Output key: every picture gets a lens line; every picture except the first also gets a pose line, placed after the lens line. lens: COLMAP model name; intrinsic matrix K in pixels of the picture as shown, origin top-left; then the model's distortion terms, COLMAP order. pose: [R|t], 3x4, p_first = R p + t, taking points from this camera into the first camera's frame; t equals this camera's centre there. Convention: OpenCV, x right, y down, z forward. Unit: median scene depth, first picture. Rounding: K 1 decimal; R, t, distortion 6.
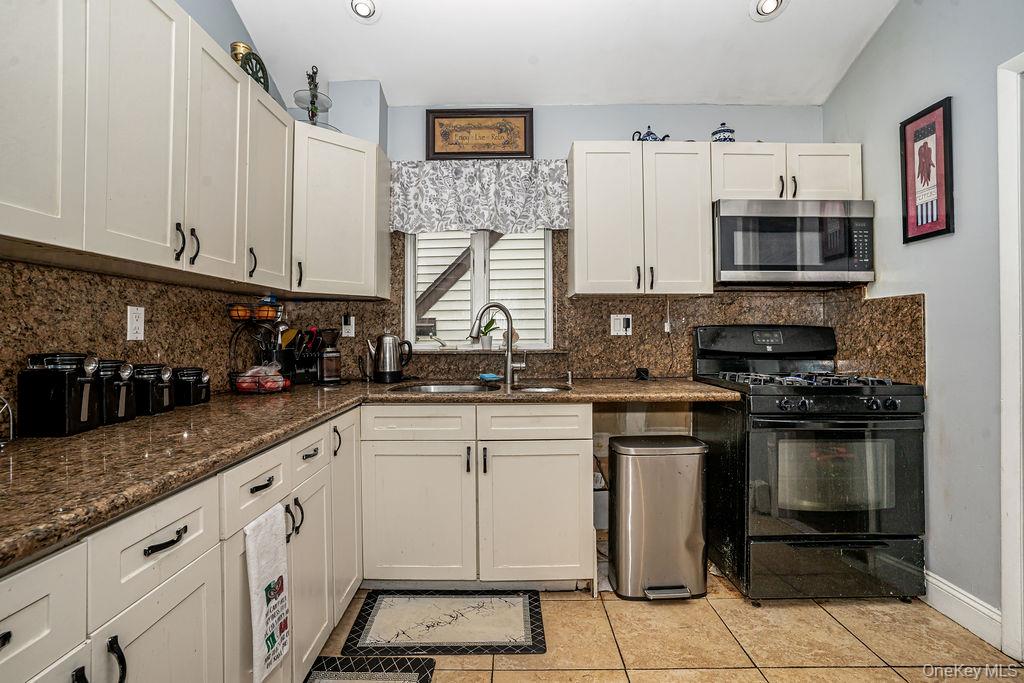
lens RADIAL K [[516.7, 0, 512.0], [0, 516.7, 341.5], [0, 0, 1]] dist [-0.002073, -0.000109]
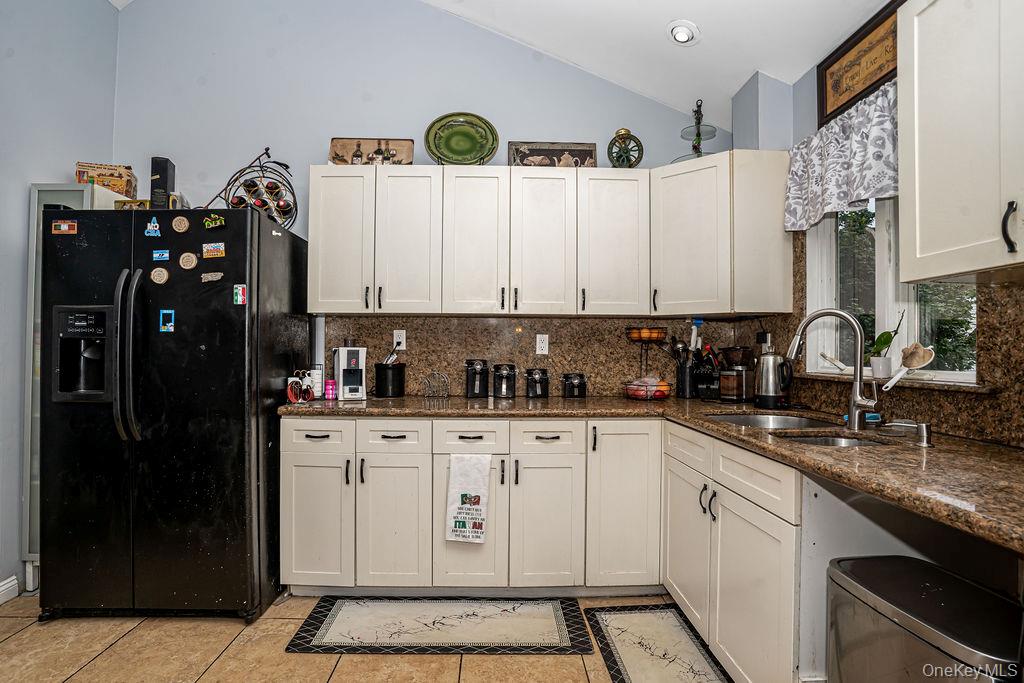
lens RADIAL K [[564.5, 0, 510.7], [0, 564.5, 351.8], [0, 0, 1]] dist [0.067311, 0.000201]
pose [[0.032211, 0.008639, -0.999444, 0.859147], [-0.020211, 0.999764, 0.007990, -0.018192], [0.999277, 0.019942, 0.032378, 0.633875]]
